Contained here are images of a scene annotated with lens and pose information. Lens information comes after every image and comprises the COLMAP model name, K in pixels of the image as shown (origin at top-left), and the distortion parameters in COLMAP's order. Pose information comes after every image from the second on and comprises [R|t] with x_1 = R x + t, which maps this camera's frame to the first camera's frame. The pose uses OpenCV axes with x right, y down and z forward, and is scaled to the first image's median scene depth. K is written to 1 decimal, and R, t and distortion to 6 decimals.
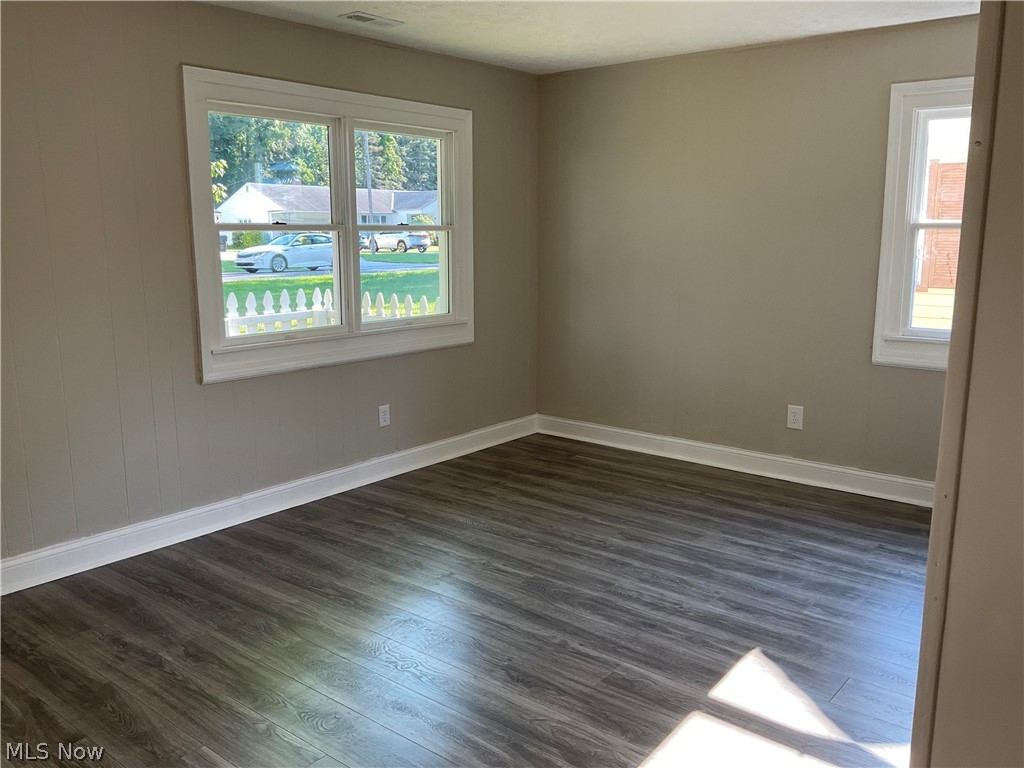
lens RADIAL K [[860.9, 0, 512.0], [0, 860.9, 384.0], [0, 0, 1]] dist [0.090489, -0.265319]
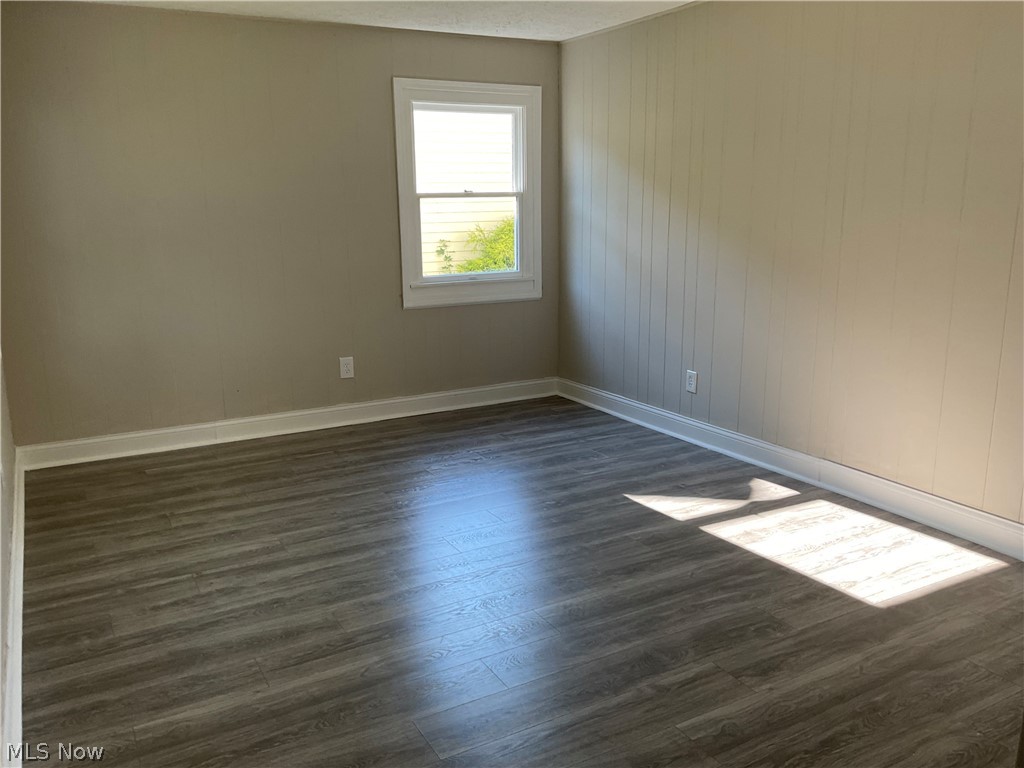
lens RADIAL K [[860.9, 0, 512.0], [0, 860.9, 384.0], [0, 0, 1]] dist [0.090489, -0.265319]
pose [[0.351811, -0.203525, 0.913678, -0.681825], [0.177290, 0.972898, 0.148451, -0.075935], [-0.919129, 0.109759, 0.378359, 0.411798]]
